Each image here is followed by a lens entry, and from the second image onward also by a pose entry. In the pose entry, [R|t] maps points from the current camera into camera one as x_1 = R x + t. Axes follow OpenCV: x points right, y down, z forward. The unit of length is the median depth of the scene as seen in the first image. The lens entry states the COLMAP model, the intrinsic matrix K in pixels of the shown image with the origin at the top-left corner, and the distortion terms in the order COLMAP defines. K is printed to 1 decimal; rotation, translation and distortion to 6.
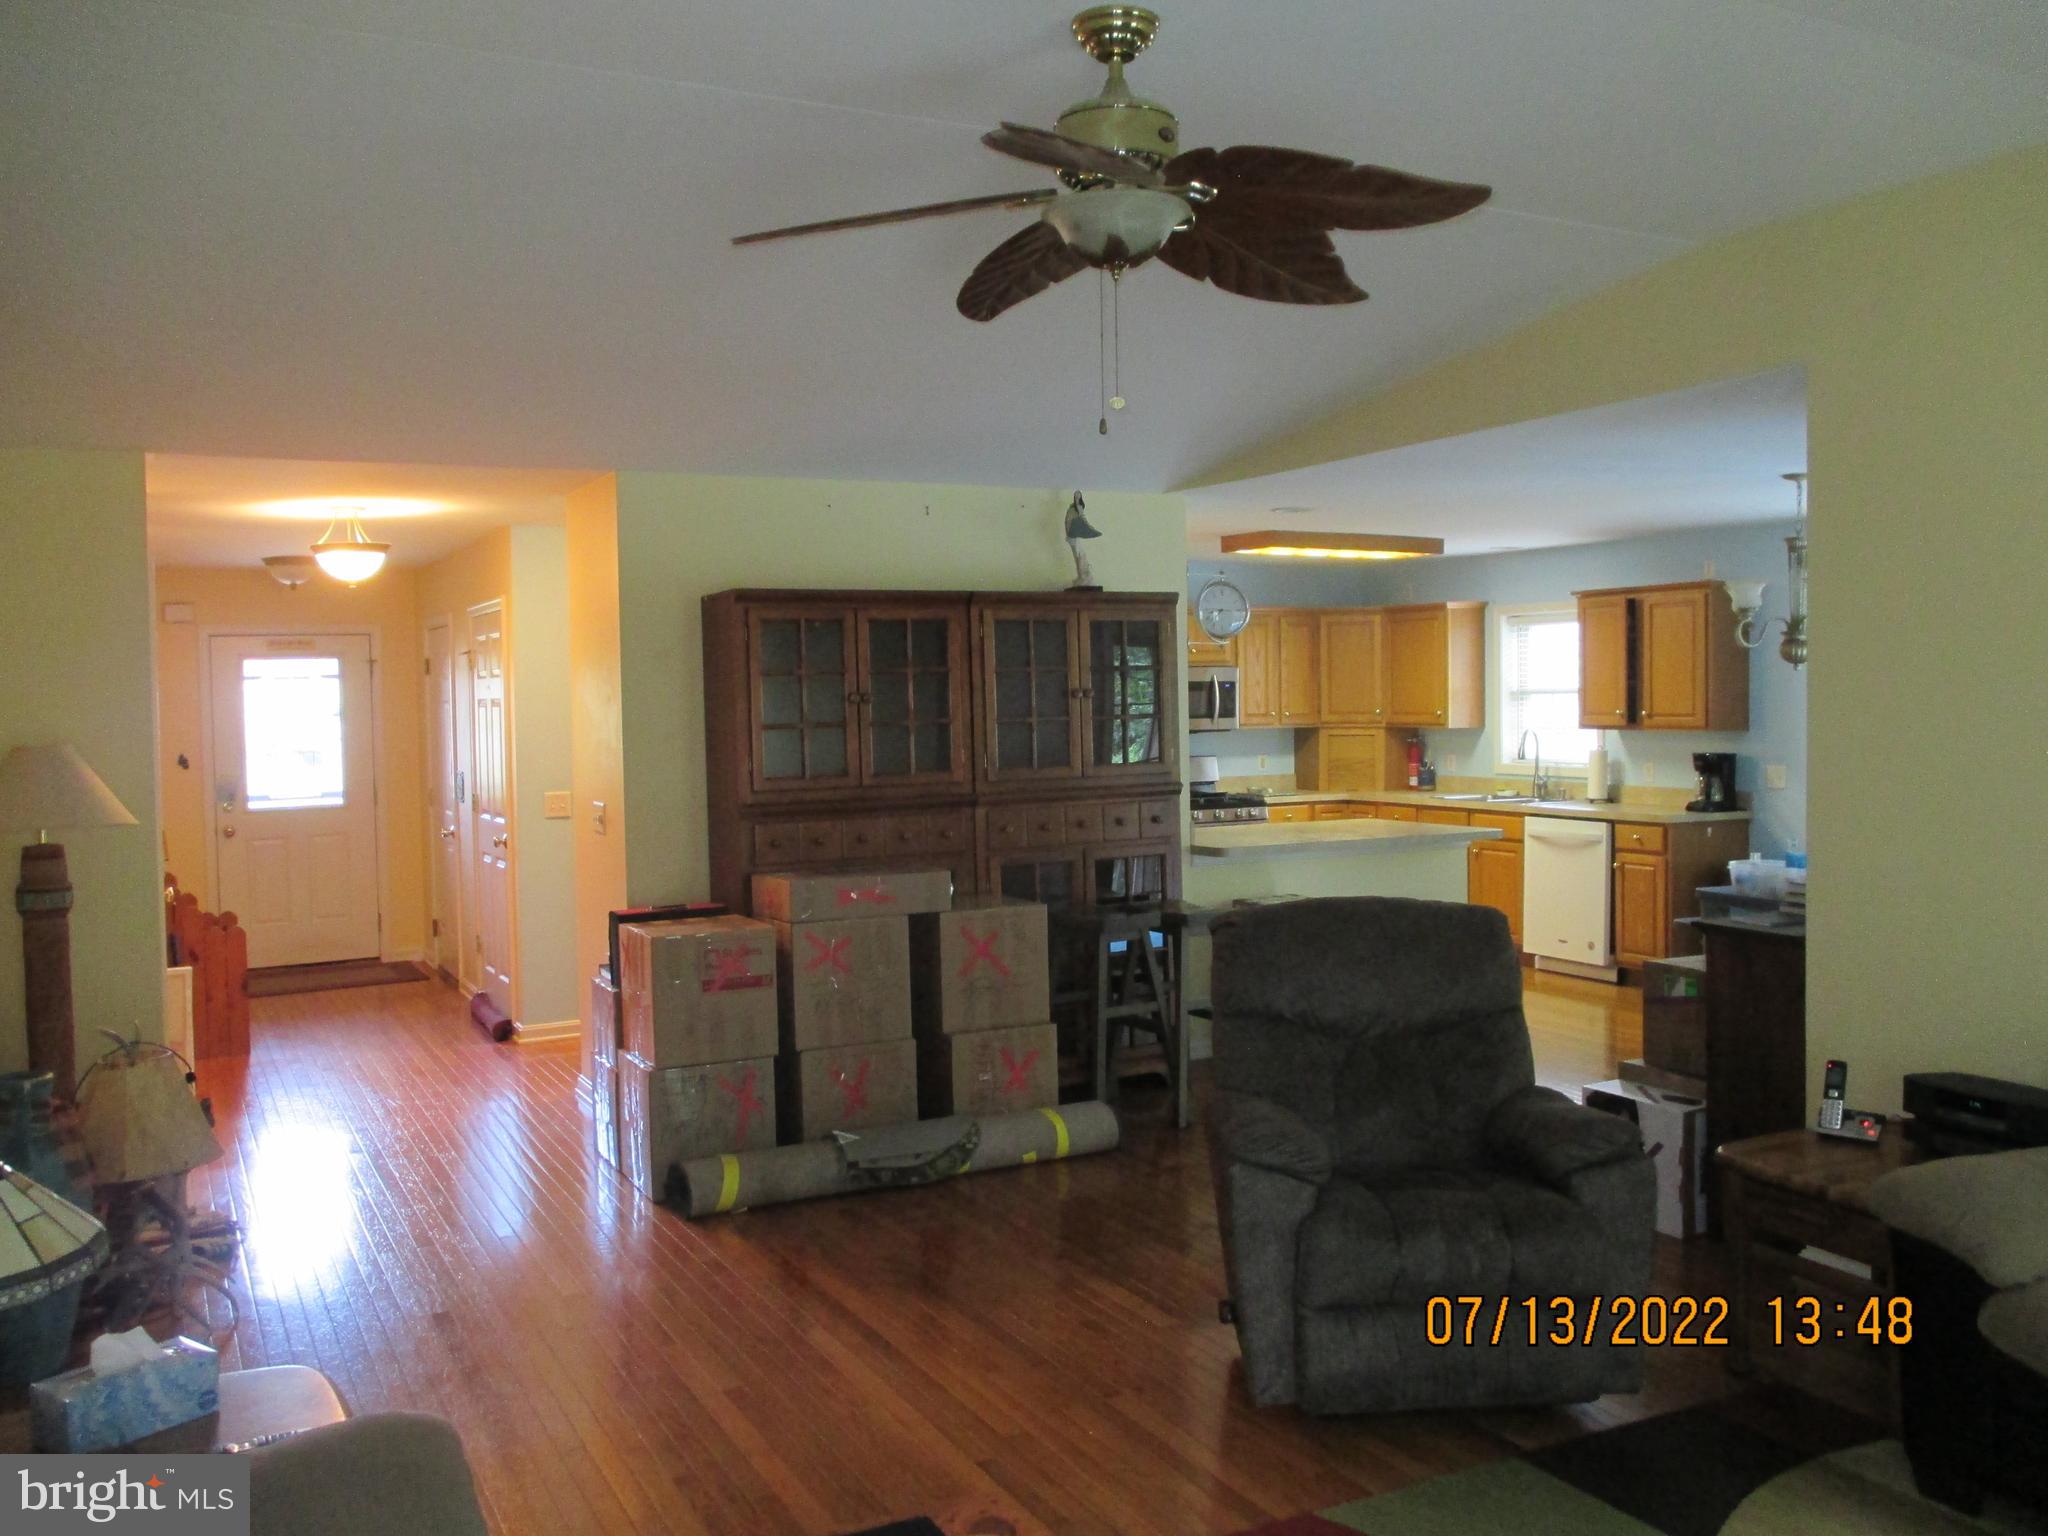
lens RADIAL K [[1723.2, 0, 1023.7], [0, 1723.2, 740.6], [0, 0, 1]] dist [0.006630, -0.001076]
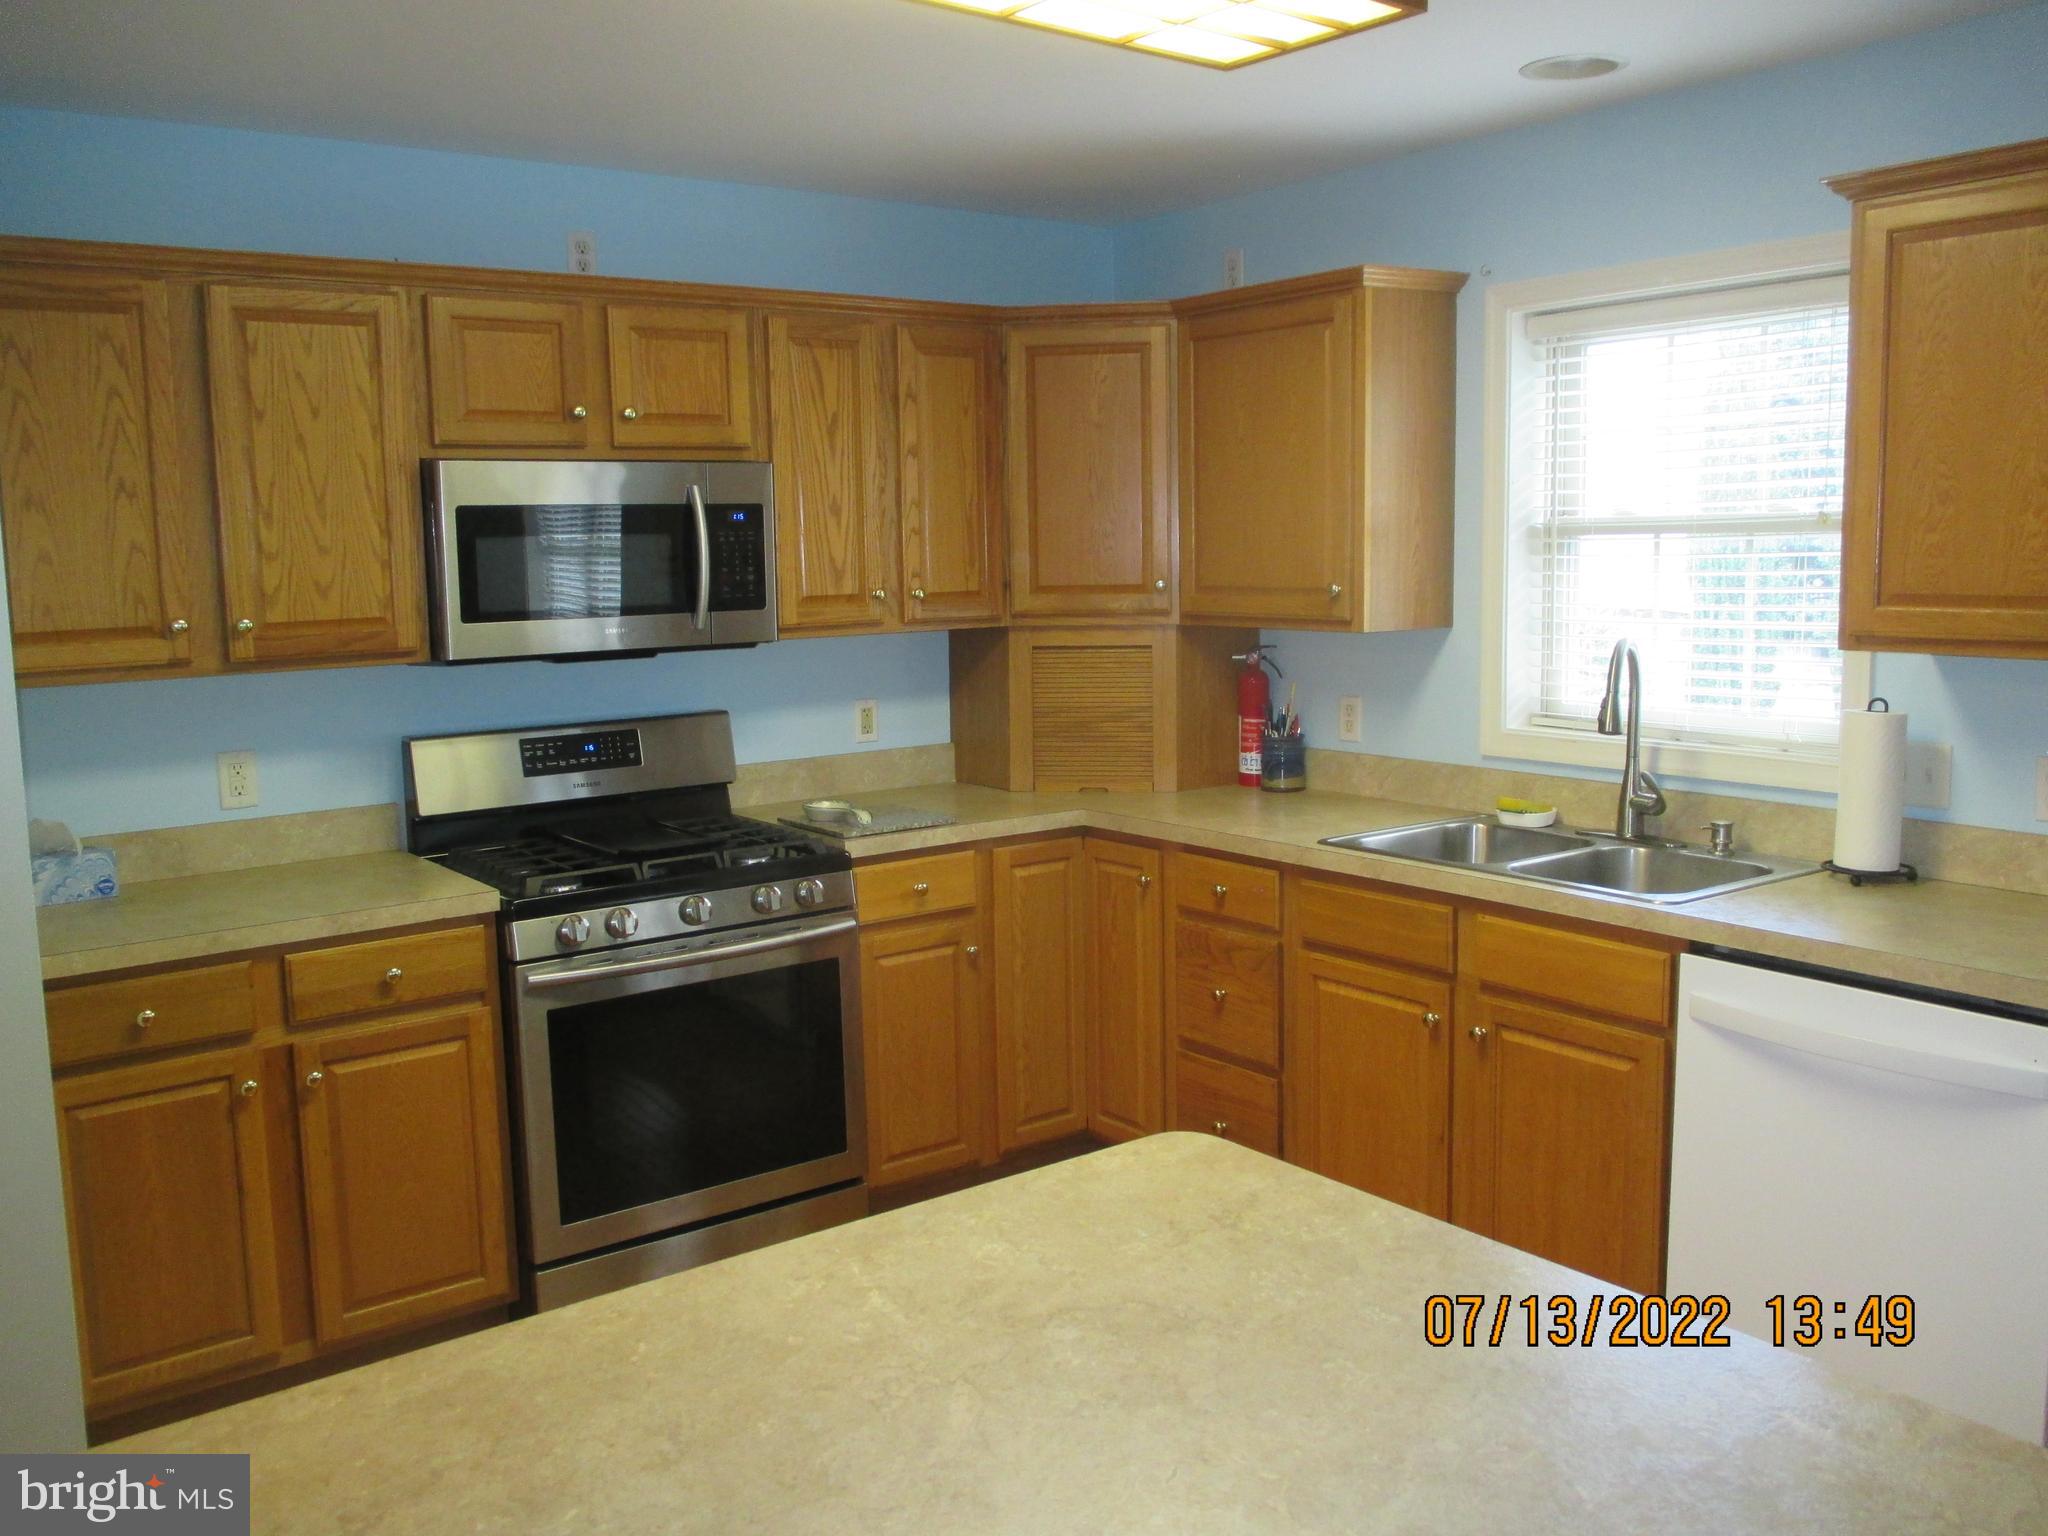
lens RADIAL K [[1723.2, 0, 1023.7], [0, 1723.2, 740.6], [0, 0, 1]] dist [0.006630, -0.001076]
pose [[0.988212, -0.025520, 0.150950, 0.121176], [0.012010, 0.995892, 0.089746, -0.017517], [-0.152620, -0.086875, 0.984459, 0.646896]]
